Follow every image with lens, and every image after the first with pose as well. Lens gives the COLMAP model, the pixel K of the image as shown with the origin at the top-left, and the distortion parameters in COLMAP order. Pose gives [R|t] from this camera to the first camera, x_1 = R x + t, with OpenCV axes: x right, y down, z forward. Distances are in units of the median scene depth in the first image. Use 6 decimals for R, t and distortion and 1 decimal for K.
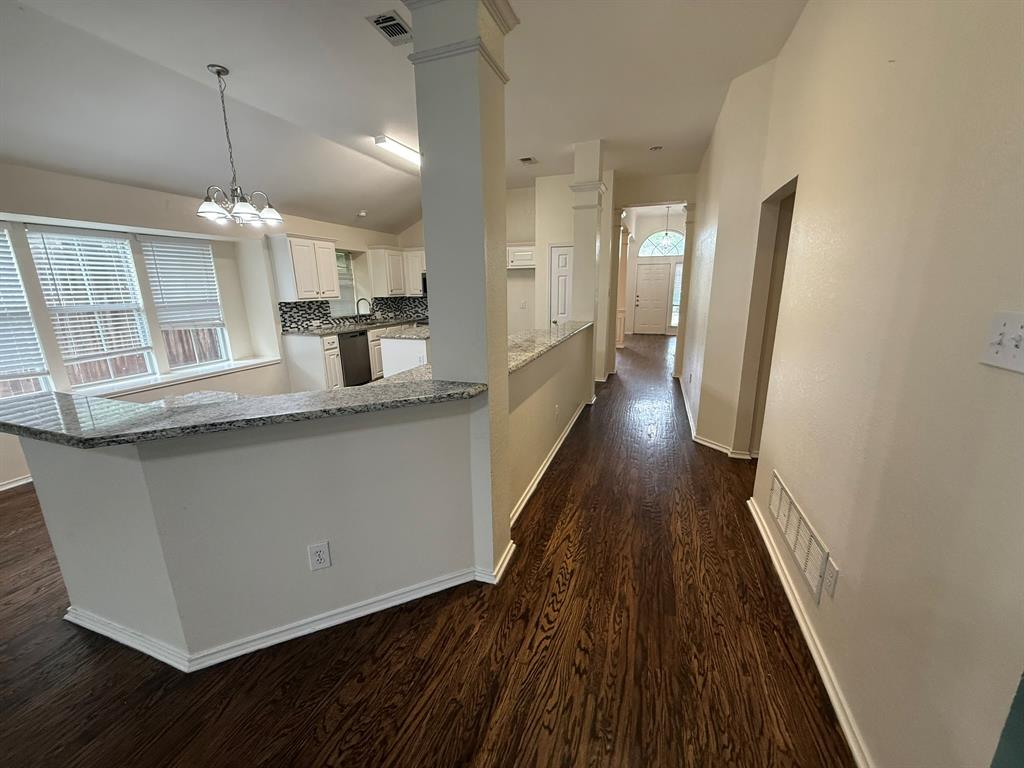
lens RADIAL K [[403.6, 0, 505.2], [0, 403.6, 385.3], [0, 0, 1]] dist [-0.001285, -0.000854]
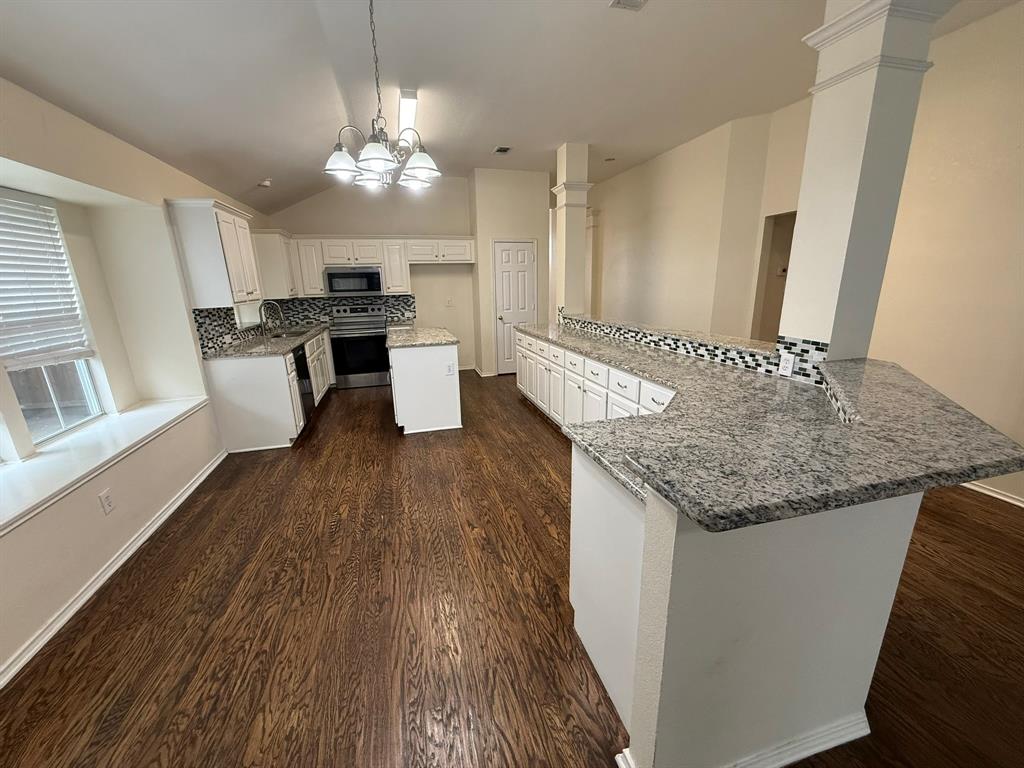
lens RADIAL K [[403.6, 0, 509.2], [0, 403.6, 386.1], [0, 0, 1]] dist [-0.001285, -0.000854]
pose [[0.816115, -0.150940, 0.557829, -0.510992], [0.149308, 0.987587, 0.048785, -0.042820], [-0.558268, 0.043474, 0.828521, 0.202092]]
